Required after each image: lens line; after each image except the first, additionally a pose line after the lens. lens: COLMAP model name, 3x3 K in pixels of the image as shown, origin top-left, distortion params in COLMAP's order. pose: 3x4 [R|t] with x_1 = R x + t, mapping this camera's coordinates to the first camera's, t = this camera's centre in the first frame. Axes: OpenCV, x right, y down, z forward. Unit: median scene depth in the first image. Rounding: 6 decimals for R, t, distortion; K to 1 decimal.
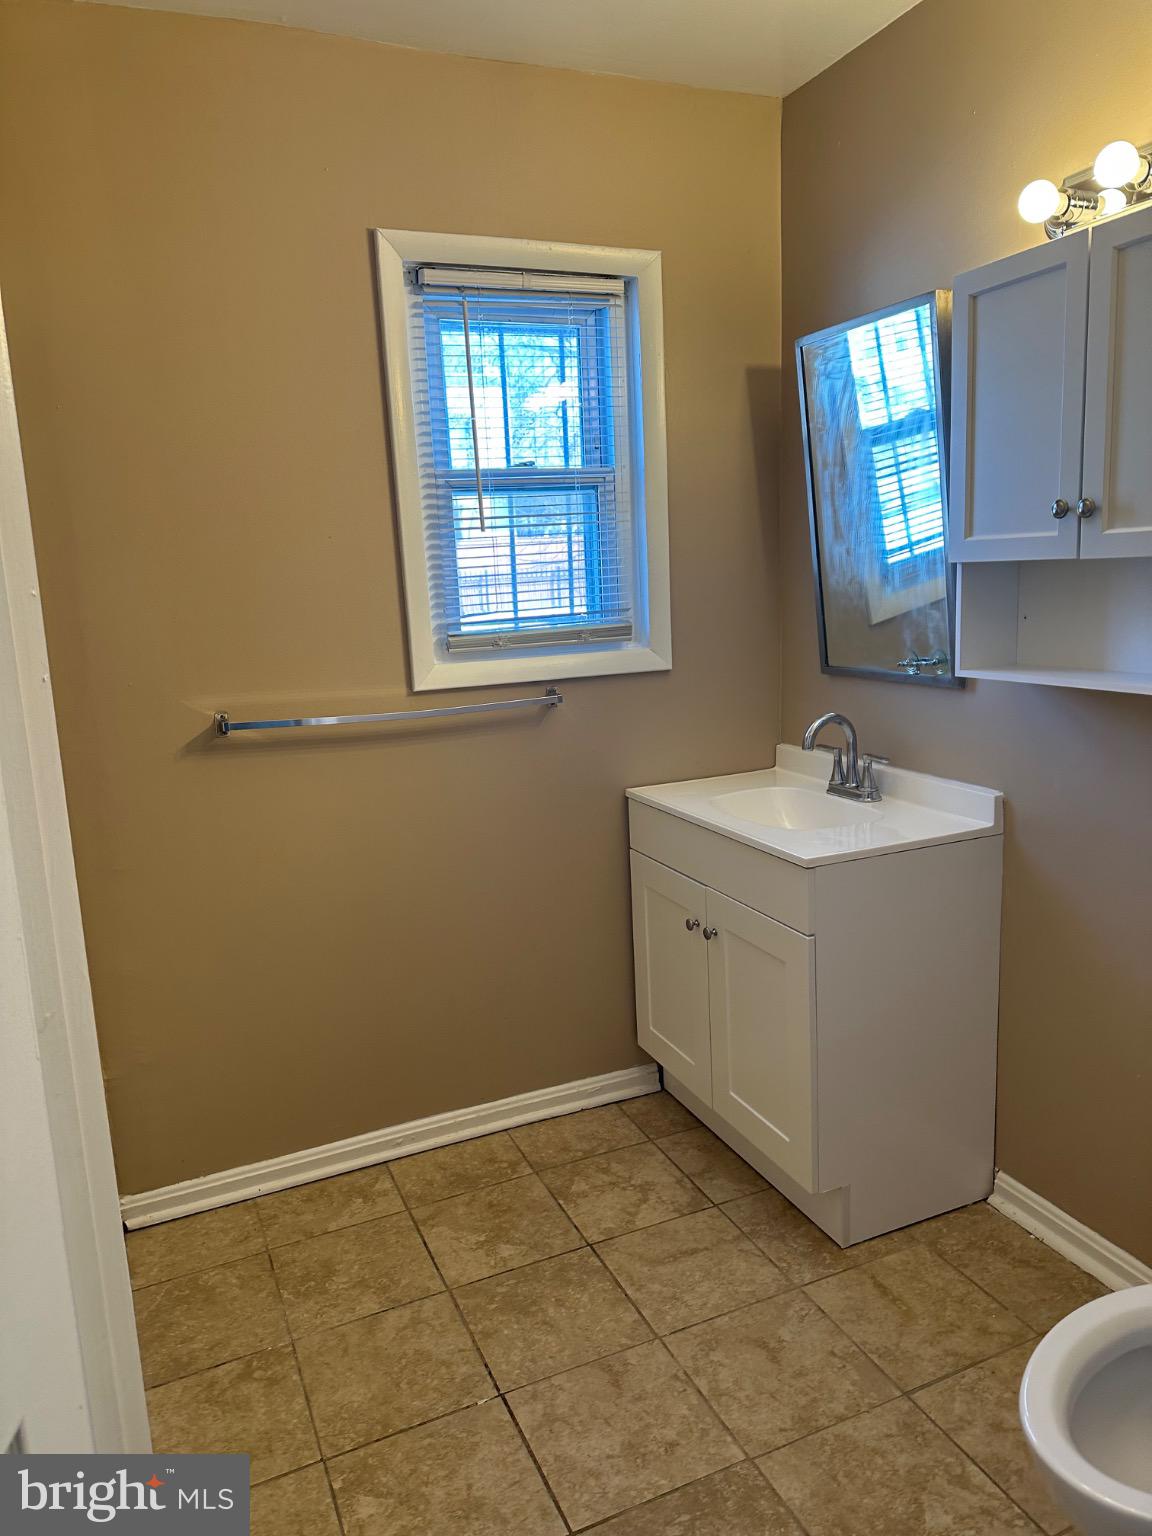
lens RADIAL K [[1068.9, 0, 574.6], [0, 1068.9, 790.8], [0, 0, 1]] dist [0.059157, -0.066101]
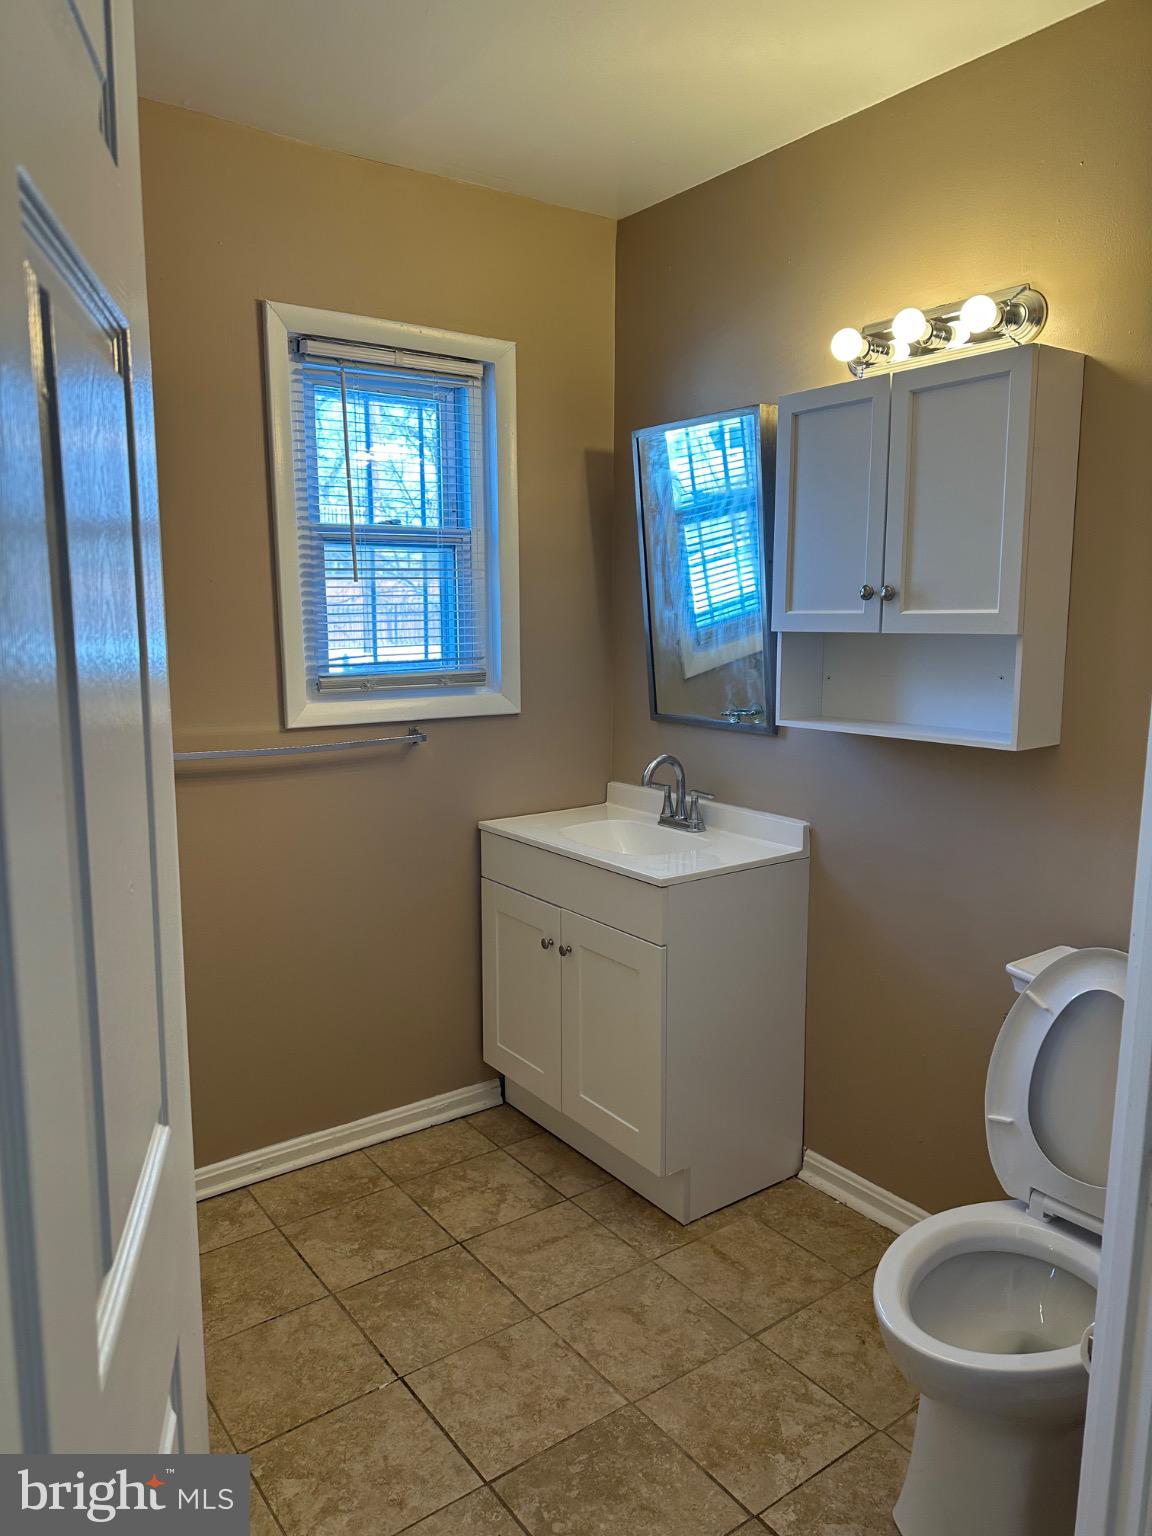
lens RADIAL K [[1068.9, 0, 560.4], [0, 1068.9, 794.2], [0, 0, 1]] dist [0.059157, -0.066101]
pose [[0.976552, 0.005779, 0.215204, -0.121874], [0.002684, 0.999235, -0.039013, 0.014477], [-0.215265, 0.038675, 0.975789, -0.093032]]
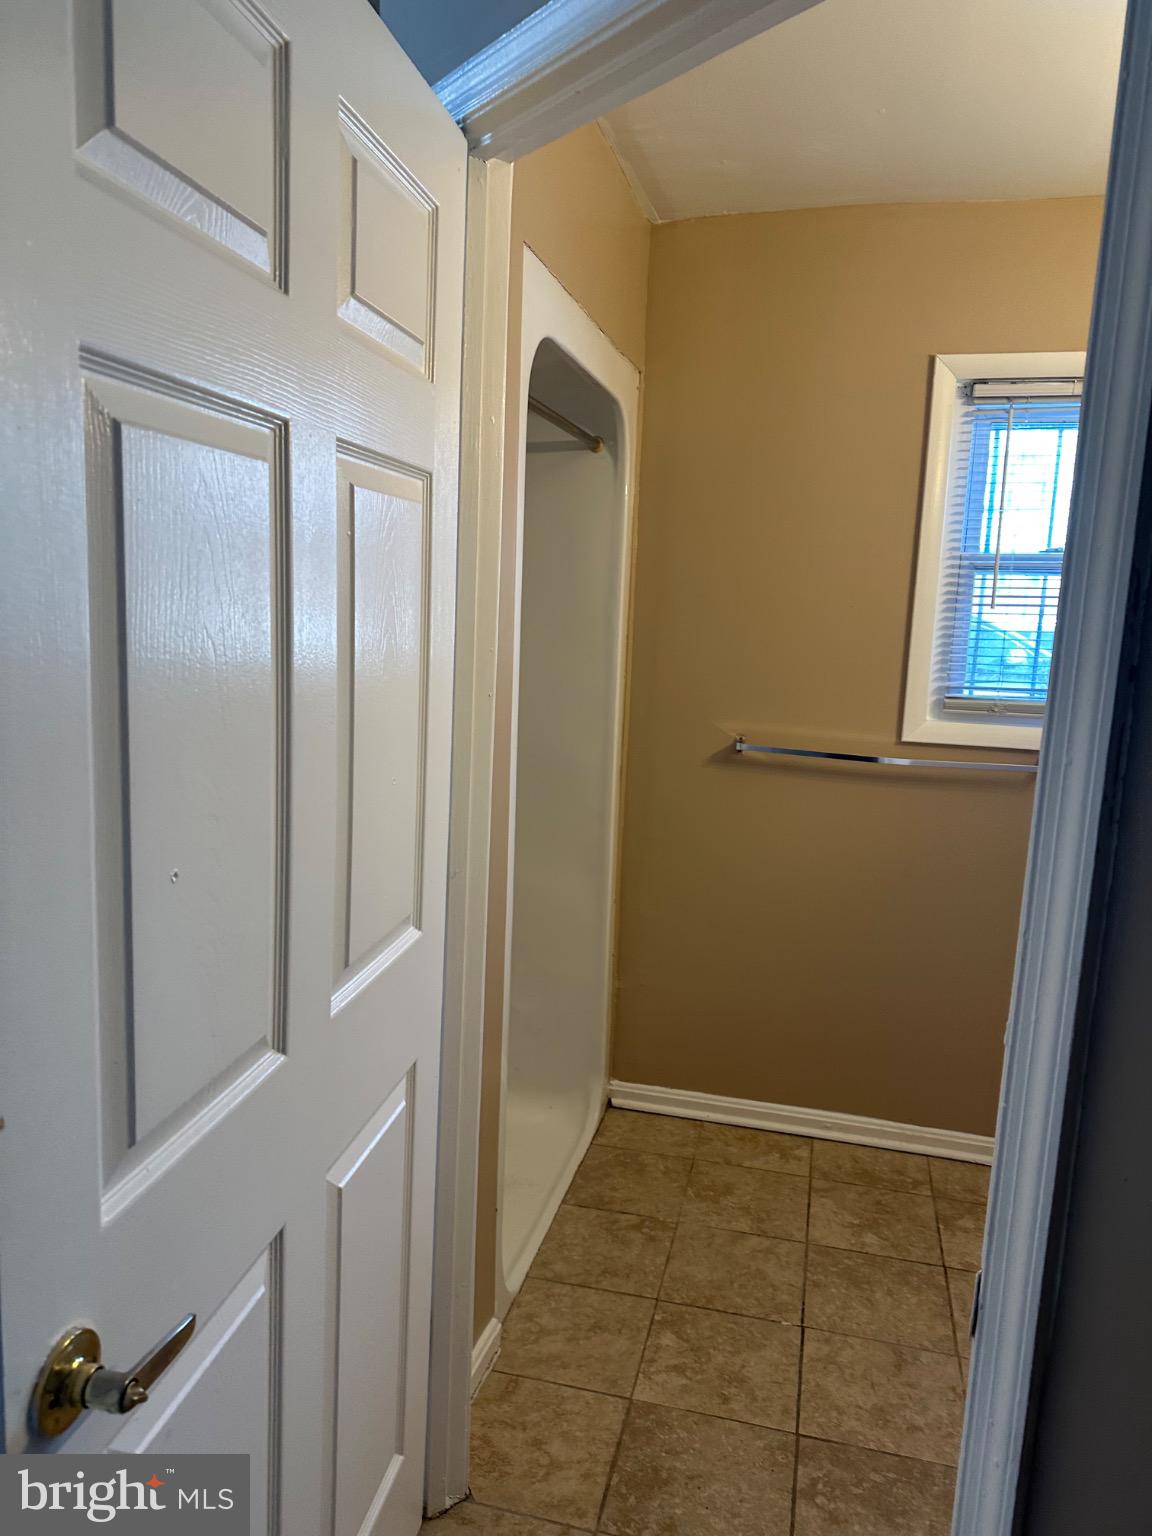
lens RADIAL K [[1068.9, 0, 567.3], [0, 1068.9, 776.5], [0, 0, 1]] dist [0.059157, -0.066101]
pose [[0.784553, 0.169183, -0.596535, 0.279401], [-0.197048, 0.980213, 0.018844, -0.006773], [0.587920, 0.102761, 0.802366, -0.143178]]
